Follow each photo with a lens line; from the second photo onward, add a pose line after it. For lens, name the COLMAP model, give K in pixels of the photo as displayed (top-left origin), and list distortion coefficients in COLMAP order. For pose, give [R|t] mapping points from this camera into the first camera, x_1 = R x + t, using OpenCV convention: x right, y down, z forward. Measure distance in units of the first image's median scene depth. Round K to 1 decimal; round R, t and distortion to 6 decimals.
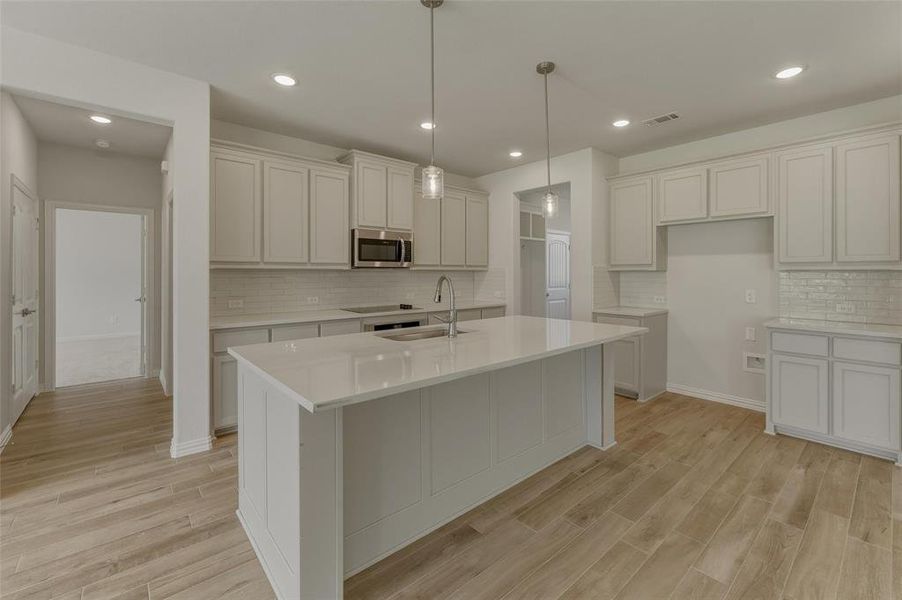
lens RADIAL K [[385.0, 0, 455.2], [0, 385.0, 273.8], [0, 0, 1]] dist [-0.000055, 0.001056]
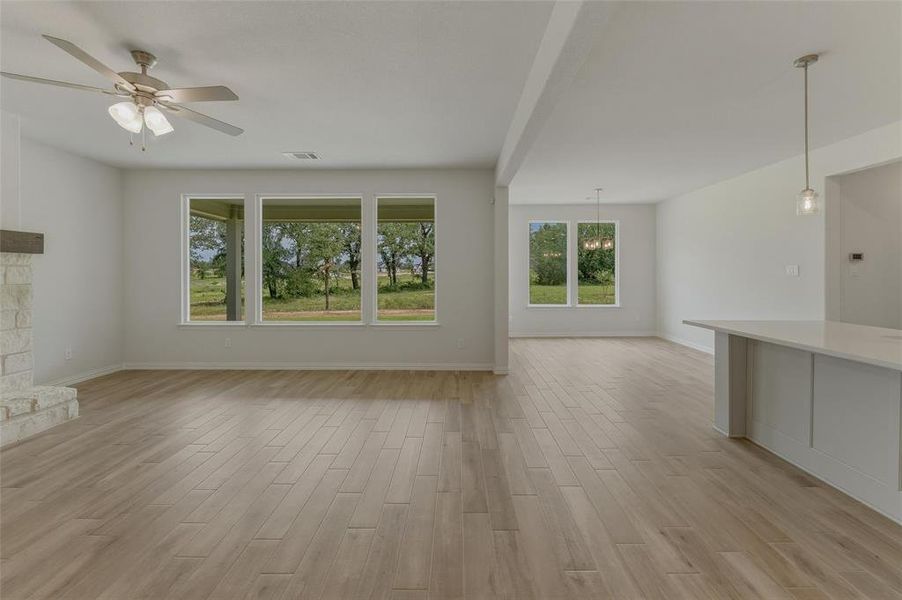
lens RADIAL K [[385.0, 0, 453.7], [0, 385.0, 274.2], [0, 0, 1]] dist [-0.000055, 0.001056]
pose [[-0.659574, 0.001569, -0.751638, 1.207768], [-0.000418, 0.999997, 0.002454, 0.000416], [0.751640, 0.001933, -0.659571, 0.683891]]
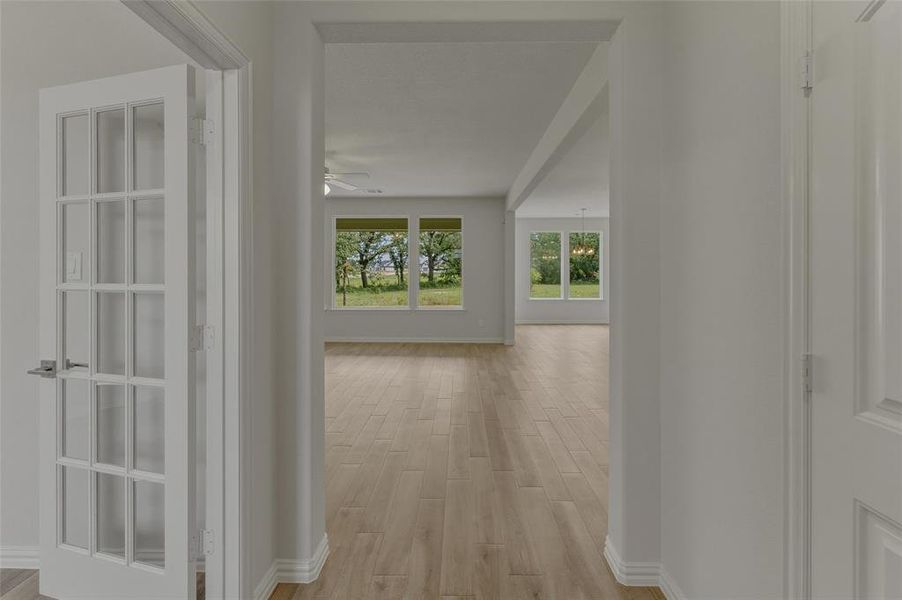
lens RADIAL K [[385.0, 0, 453.1], [0, 385.0, 271.7], [0, 0, 1]] dist [-0.000055, 0.001056]
pose [[-0.667573, -0.003841, -0.744535, 1.827658], [-0.003886, 0.999991, -0.001674, -0.002064], [0.744534, 0.001776, -0.667582, 1.066547]]
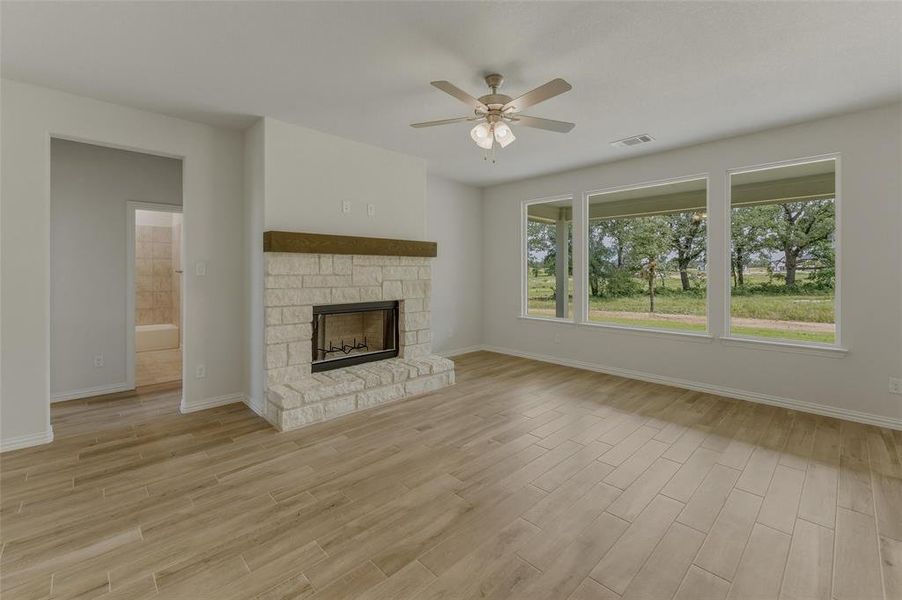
lens RADIAL K [[385.0, 0, 452.1], [0, 385.0, 272.2], [0, 0, 1]] dist [-0.000055, 0.001056]
pose [[-0.998346, -0.002532, -0.057435, 1.177378], [-0.002643, 0.999995, 0.001853, -0.000871], [0.057430, 0.002001, -0.998348, 0.557688]]
